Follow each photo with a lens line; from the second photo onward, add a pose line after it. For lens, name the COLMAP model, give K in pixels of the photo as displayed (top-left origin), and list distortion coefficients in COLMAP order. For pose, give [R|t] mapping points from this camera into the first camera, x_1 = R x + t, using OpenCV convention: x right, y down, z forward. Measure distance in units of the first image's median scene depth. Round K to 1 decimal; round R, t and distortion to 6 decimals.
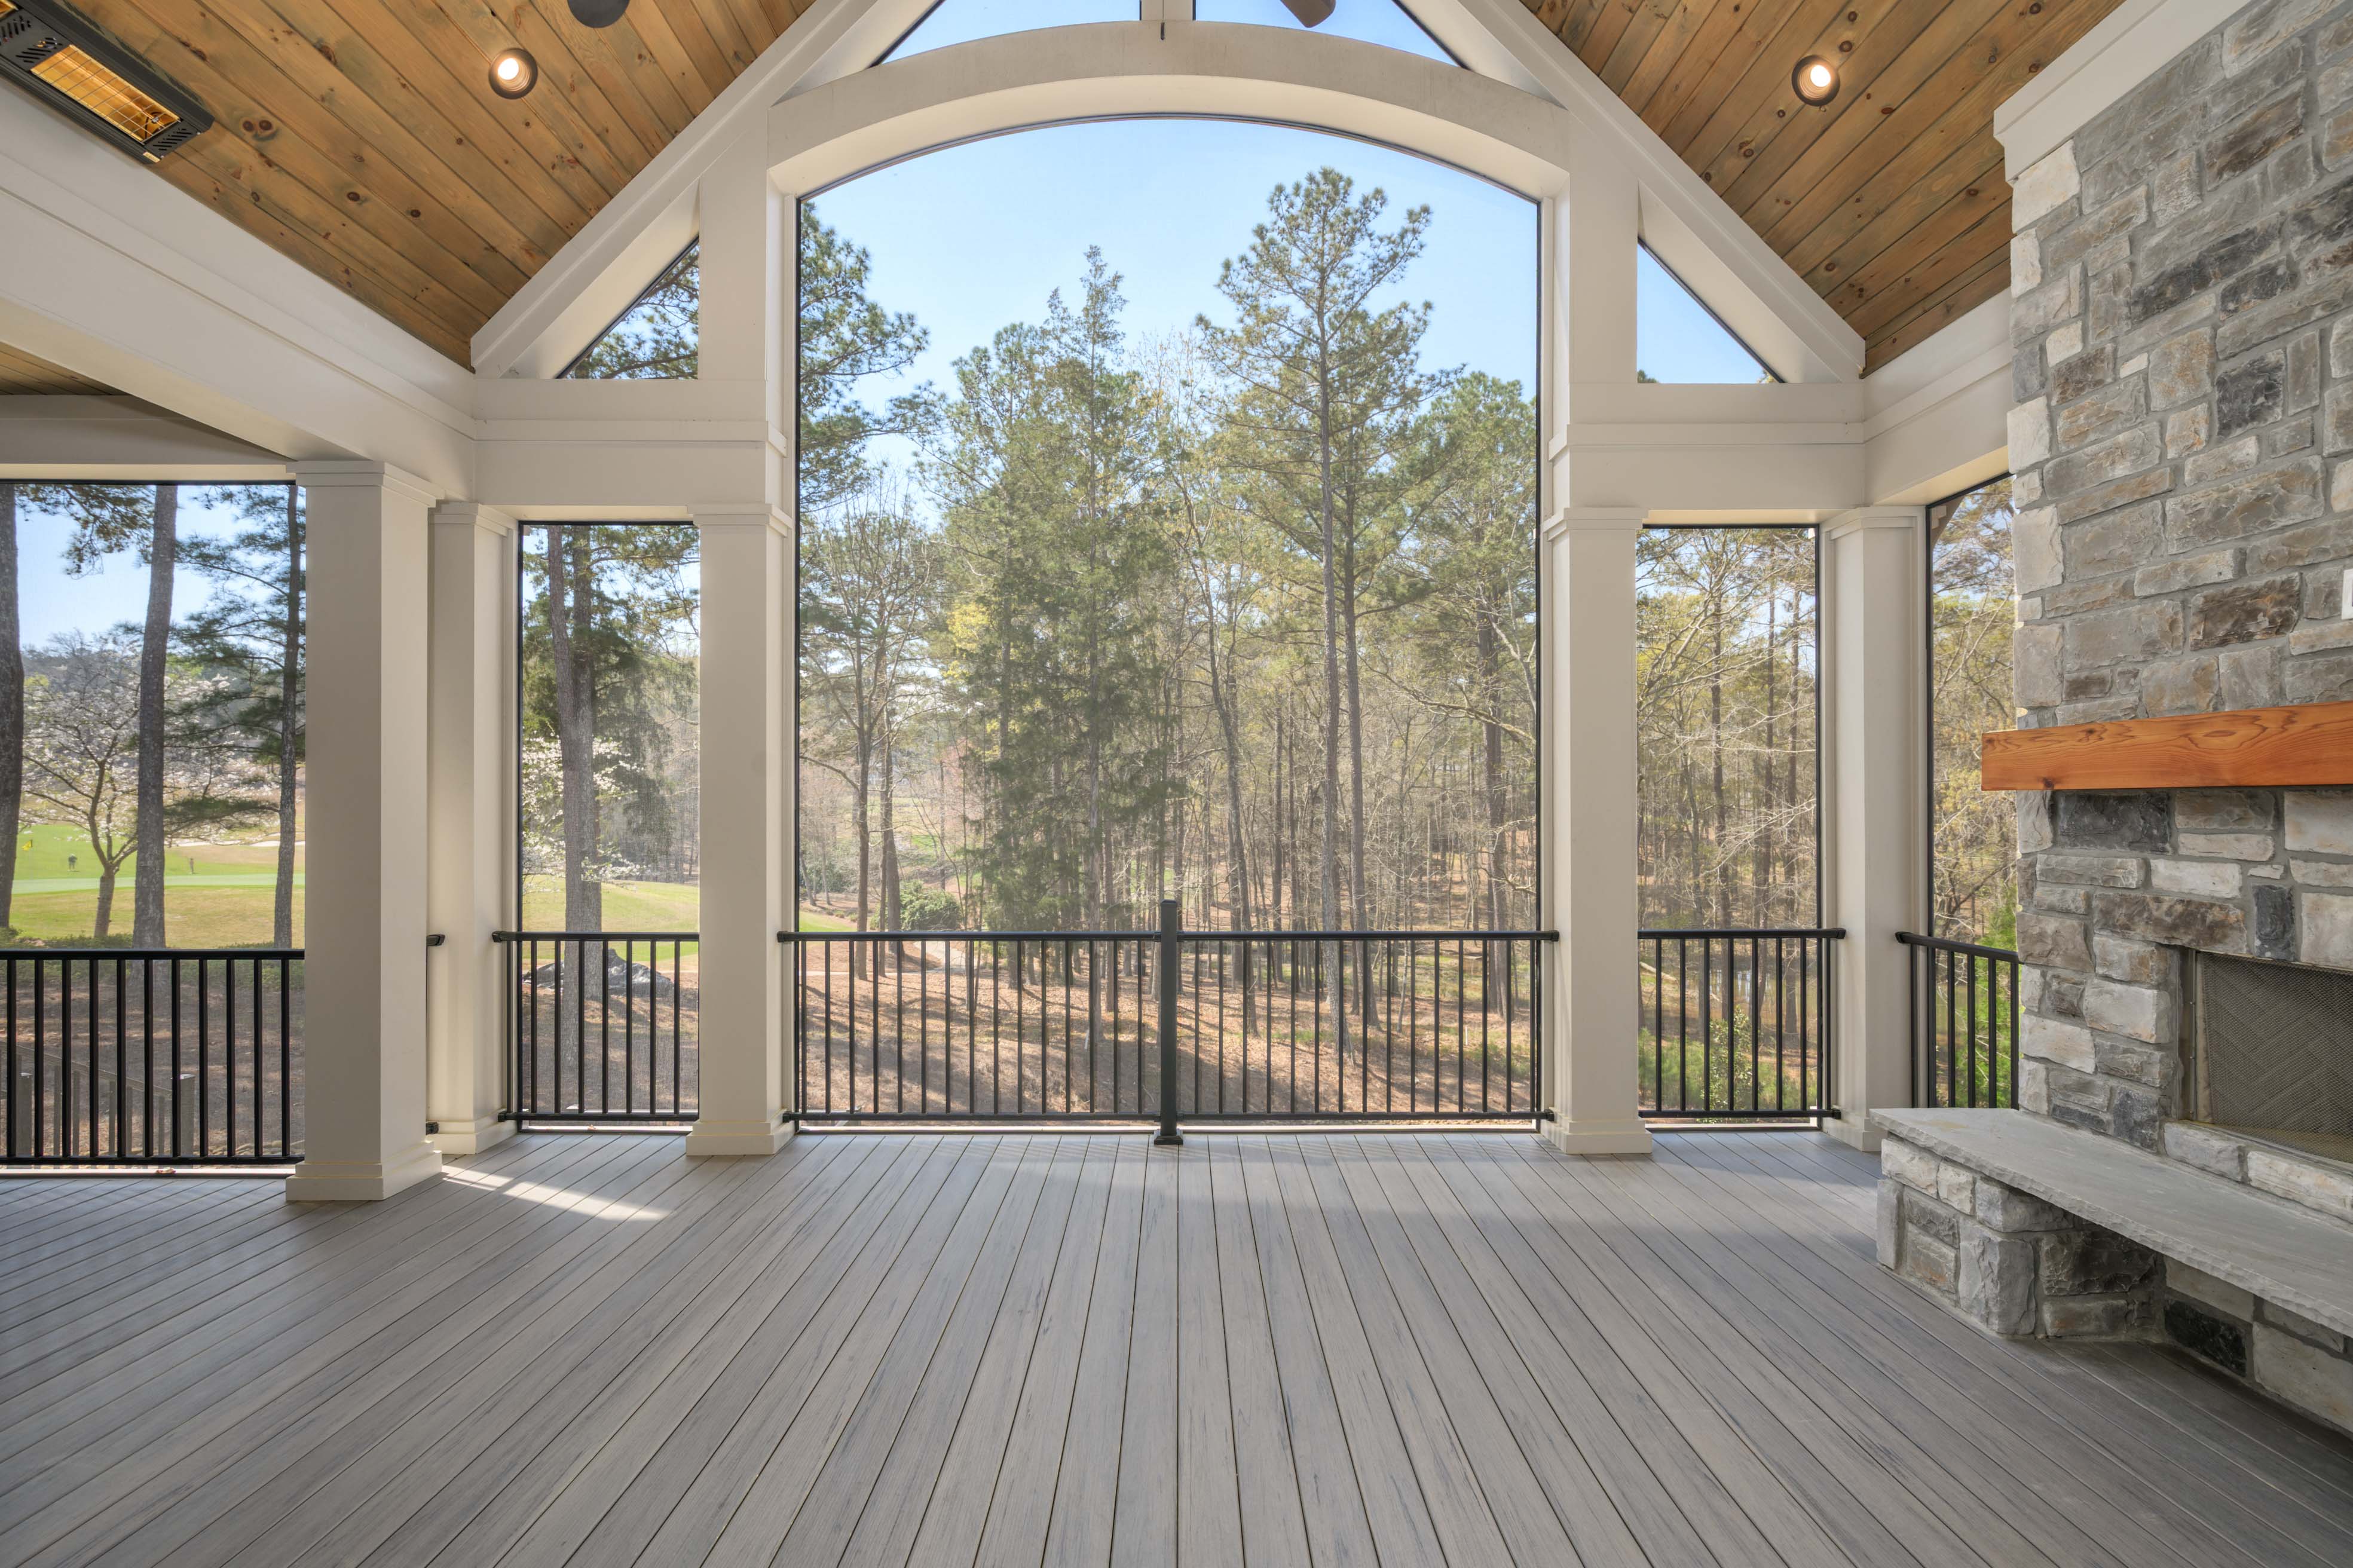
lens RADIAL K [[1031.7, 0, 1175.7], [0, 1031.7, 815.2], [0, 0, 1]] dist [-0.001293, -0.000435]
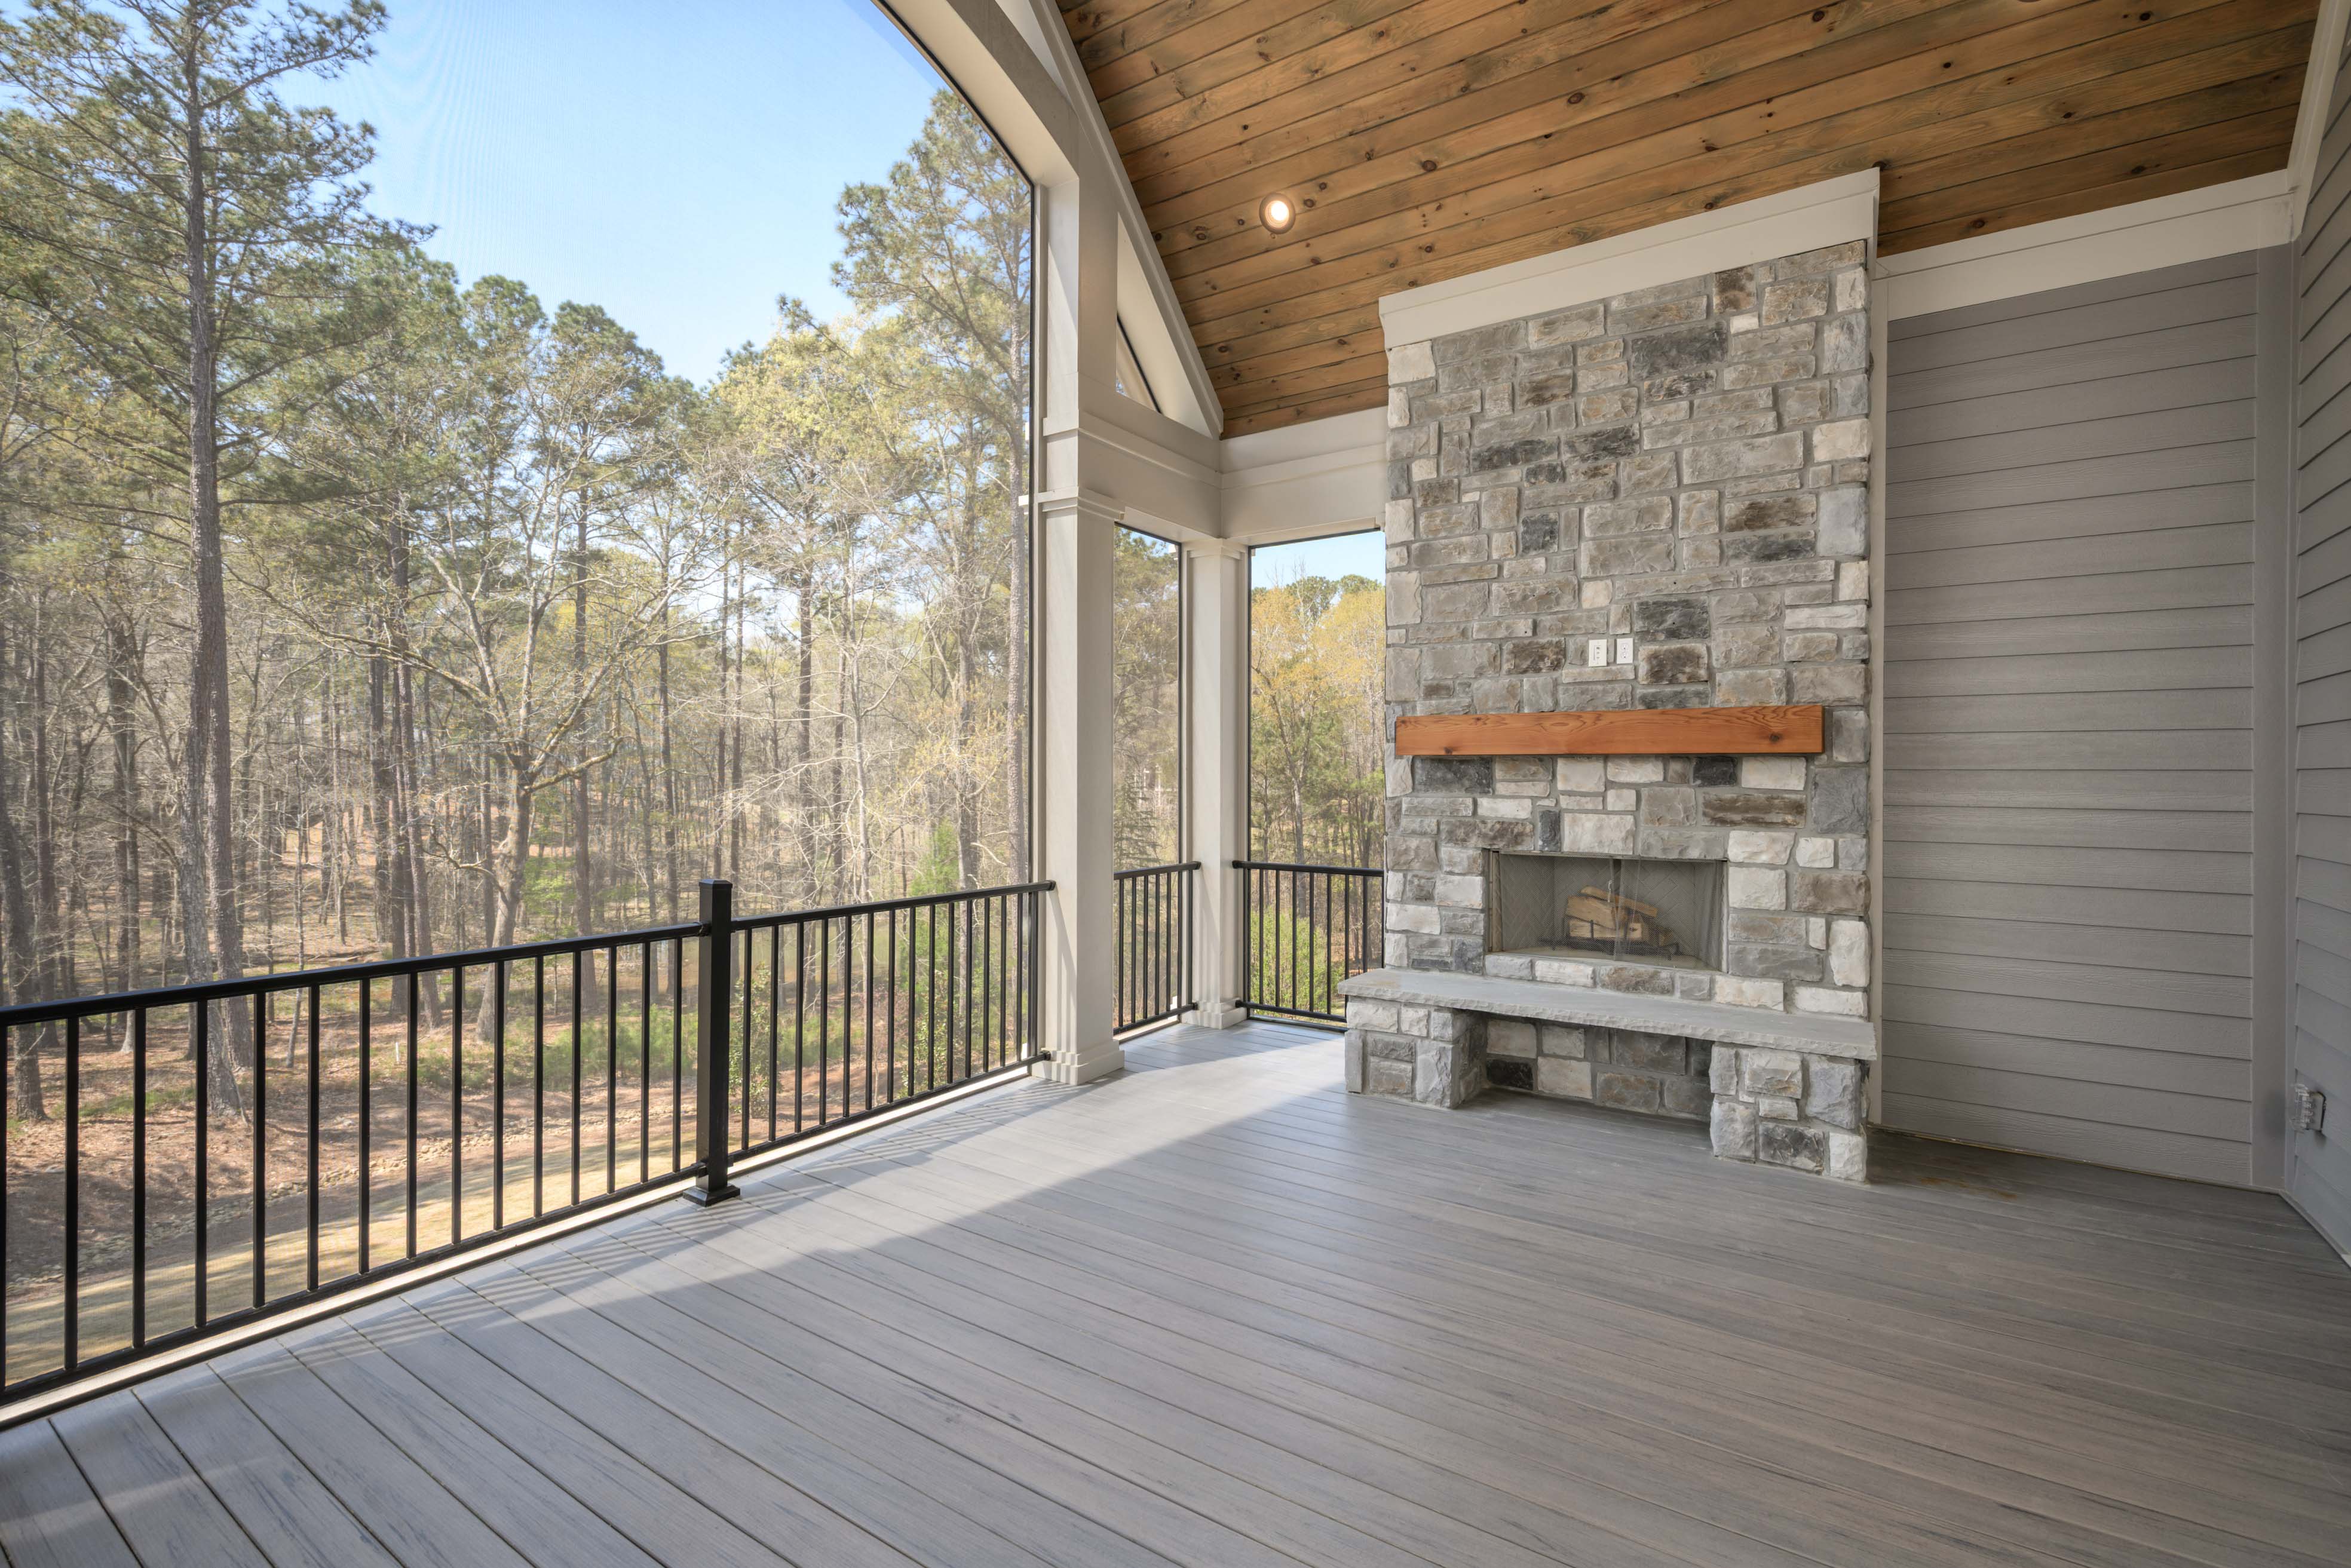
lens RADIAL K [[1050.9, 0, 1175.5], [0, 1050.9, 784.0], [0, 0, 1]] dist [-0.000507, -0.000453]
pose [[0.559103, -0.000326, 0.829098, -0.694912], [-0.000256, 1.000000, 0.000566, 0.018444], [-0.829098, -0.000528, 0.559103, 0.439756]]
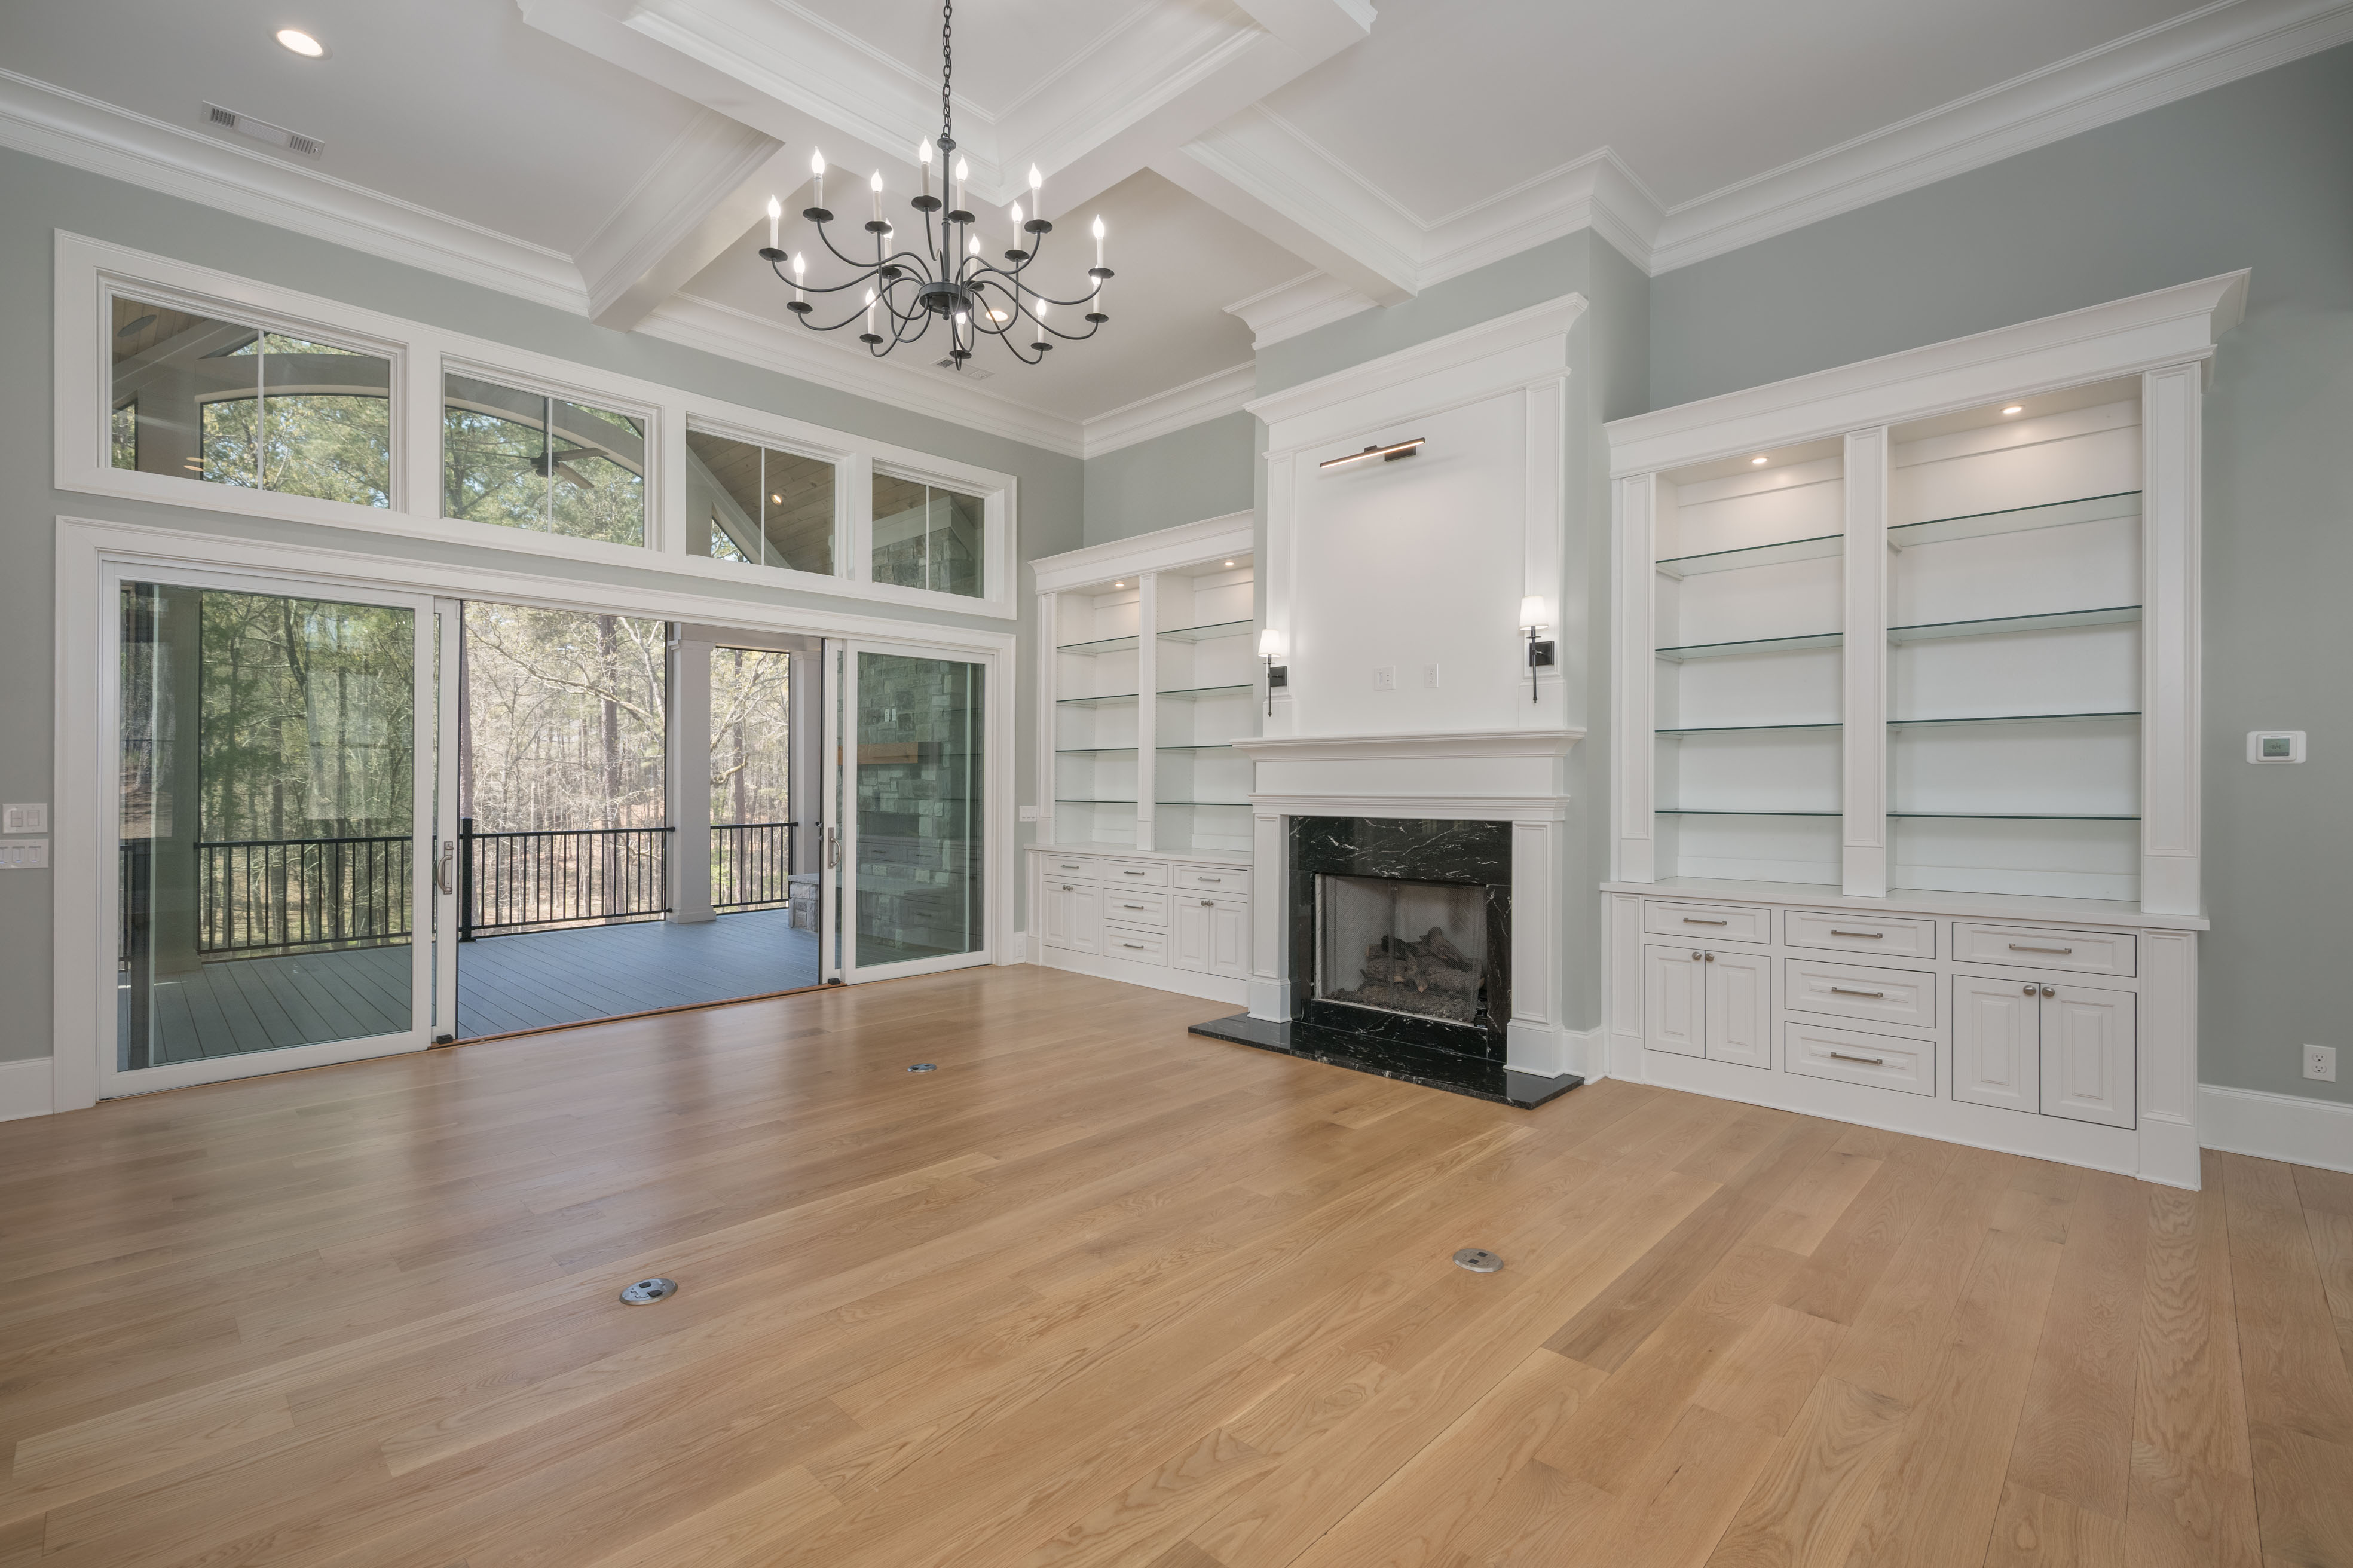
lens RADIAL K [[1051.8, 0, 1176.5], [0, 1051.8, 784.0], [0, 0, 1]] dist [-0.000507, -0.000453]
pose [[0.698470, -0.000715, 0.715639, -0.747309], [0.005515, 0.999975, -0.004383, 0.053760], [-0.715618, 0.007009, 0.698456, -2.044319]]
